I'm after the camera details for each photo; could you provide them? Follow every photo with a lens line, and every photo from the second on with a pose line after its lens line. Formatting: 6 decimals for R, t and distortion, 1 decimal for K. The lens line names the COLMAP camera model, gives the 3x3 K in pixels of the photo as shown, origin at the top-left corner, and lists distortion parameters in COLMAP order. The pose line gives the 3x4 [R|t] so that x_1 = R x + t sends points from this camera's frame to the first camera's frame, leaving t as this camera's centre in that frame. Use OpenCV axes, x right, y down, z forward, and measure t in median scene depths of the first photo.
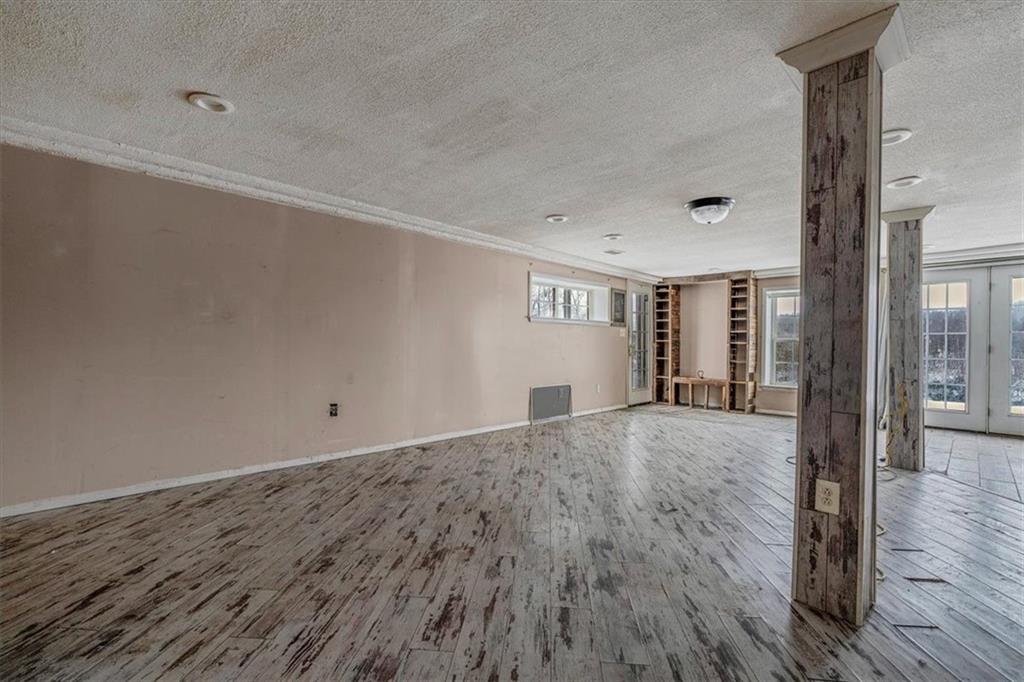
lens RADIAL K [[457.7, 0, 512.0], [0, 457.7, 341.0], [0, 0, 1]] dist [-0.004776, 0.000647]
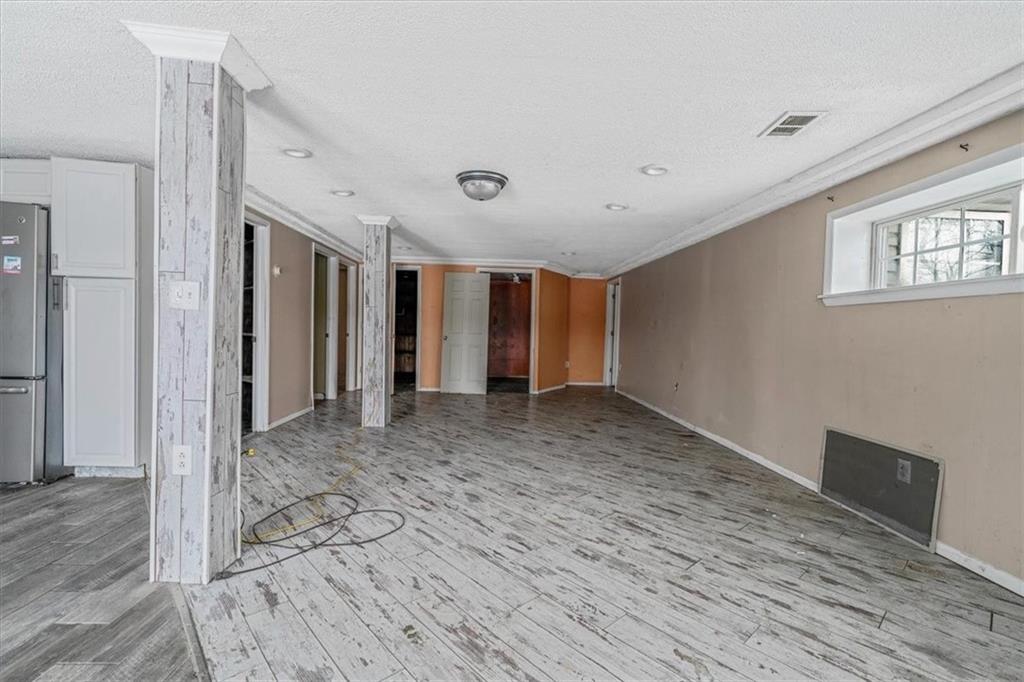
lens RADIAL K [[457.7, 0, 512.0], [0, 457.7, 341.0], [0, 0, 1]] dist [-0.004776, 0.000647]
pose [[-0.665466, 0.117128, -0.737181, 1.051256], [0.056868, 0.992697, 0.106390, -0.107494], [0.744258, 0.028877, -0.667267, 1.671420]]
